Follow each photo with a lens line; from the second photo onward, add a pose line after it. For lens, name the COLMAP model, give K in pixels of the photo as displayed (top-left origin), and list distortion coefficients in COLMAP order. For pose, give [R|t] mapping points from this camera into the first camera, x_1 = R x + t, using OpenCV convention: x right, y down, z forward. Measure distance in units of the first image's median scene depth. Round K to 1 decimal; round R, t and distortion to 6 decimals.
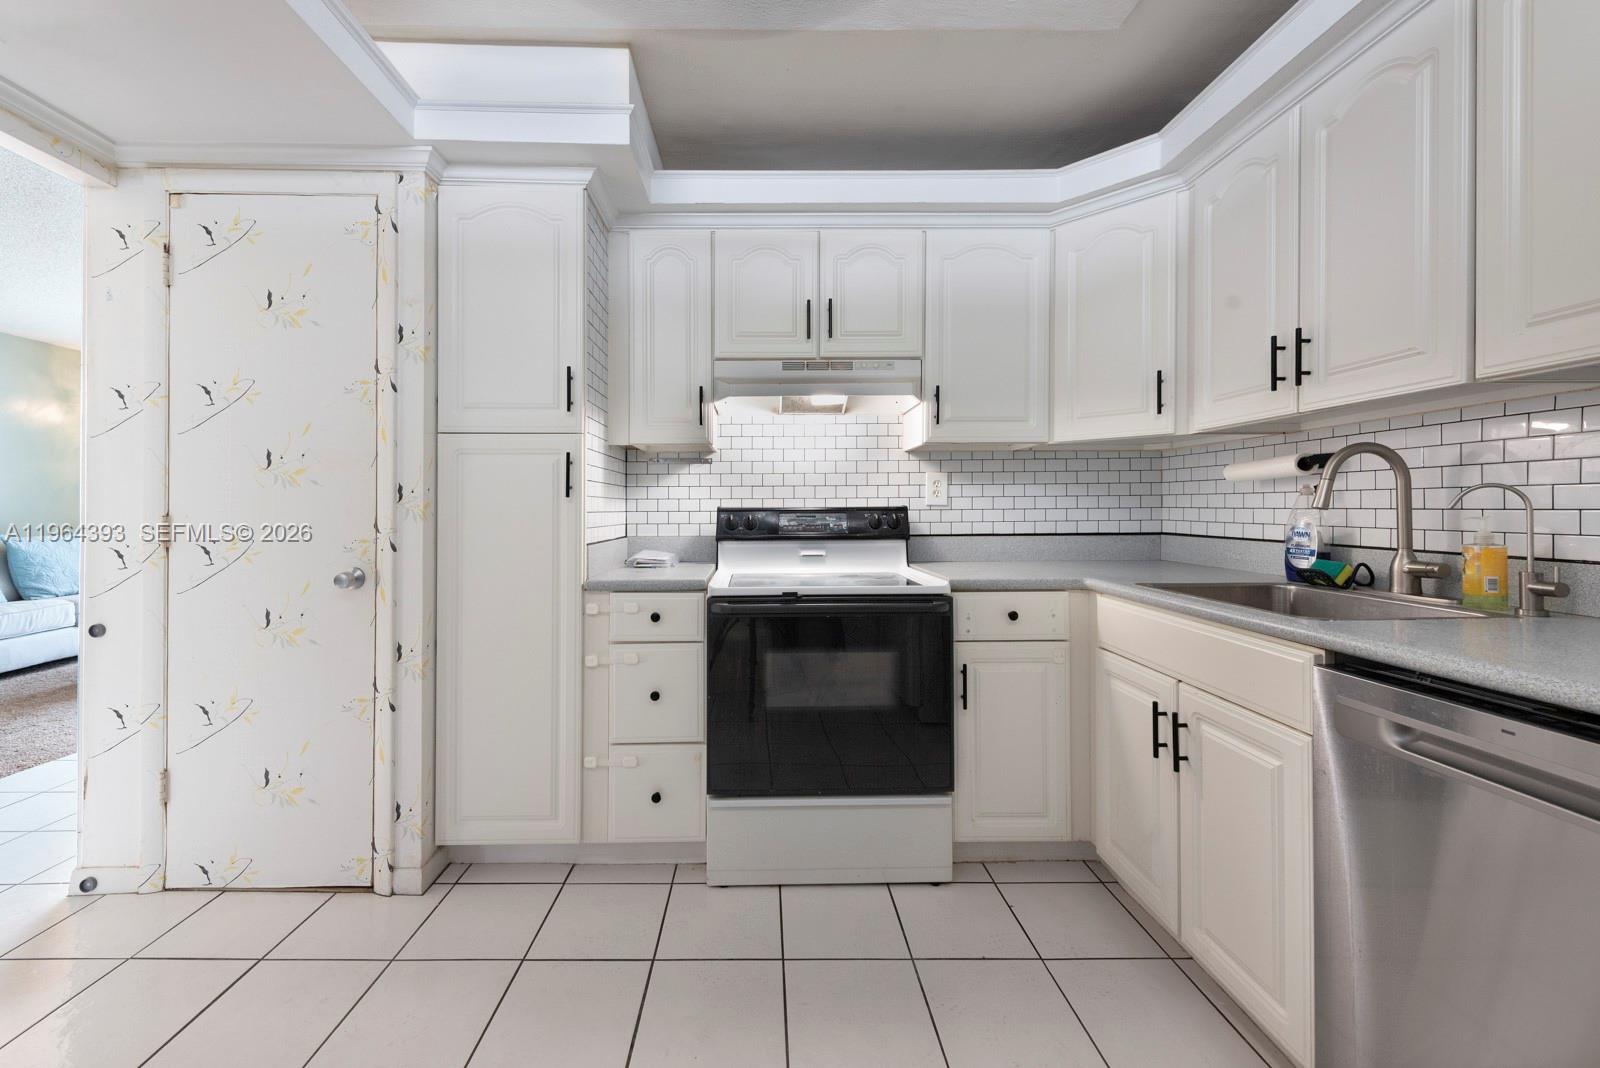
lens RADIAL K [[646.7, 0, 775.3], [0, 646.7, 517.9], [0, 0, 1]] dist [-0.001670, -0.000566]
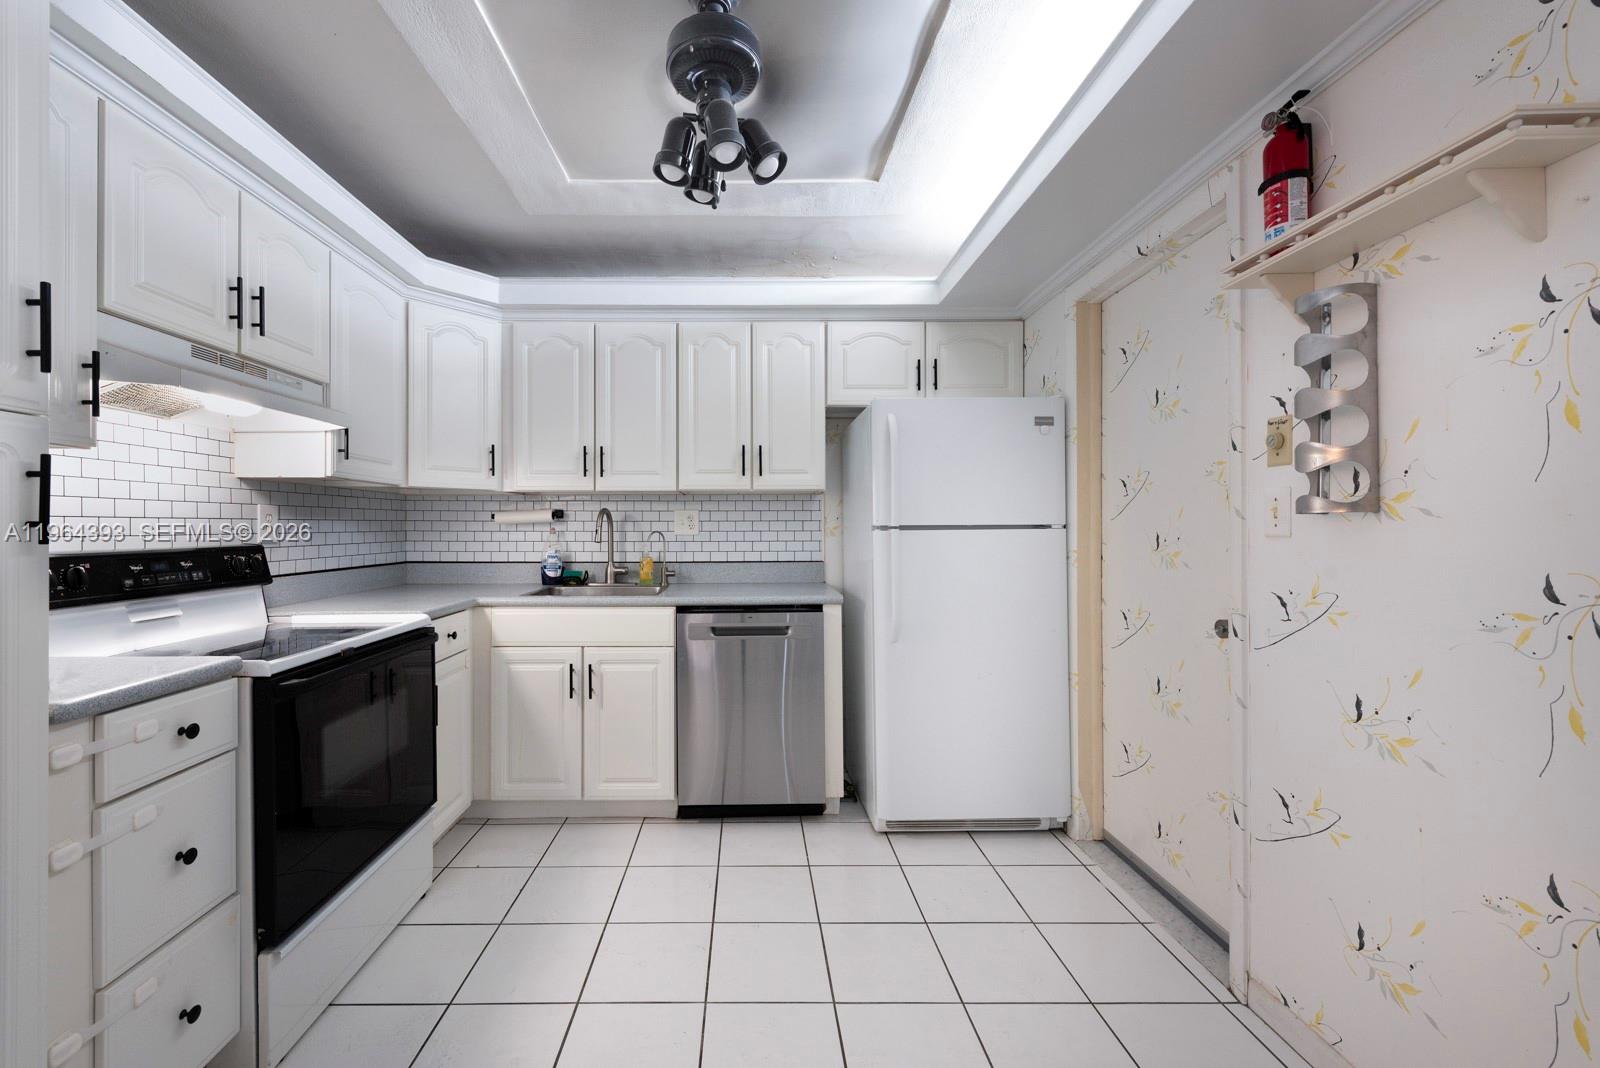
lens RADIAL K [[628.1, 0, 800.0], [0, 628.1, 534.0], [0, 0, 1]] dist [-0.000004, -0.000069]
pose [[-0.071344, -0.004019, 0.997444, -0.789780], [0.015843, 0.999861, 0.005162, -0.029402], [-0.997326, 0.016171, -0.071270, 0.423319]]
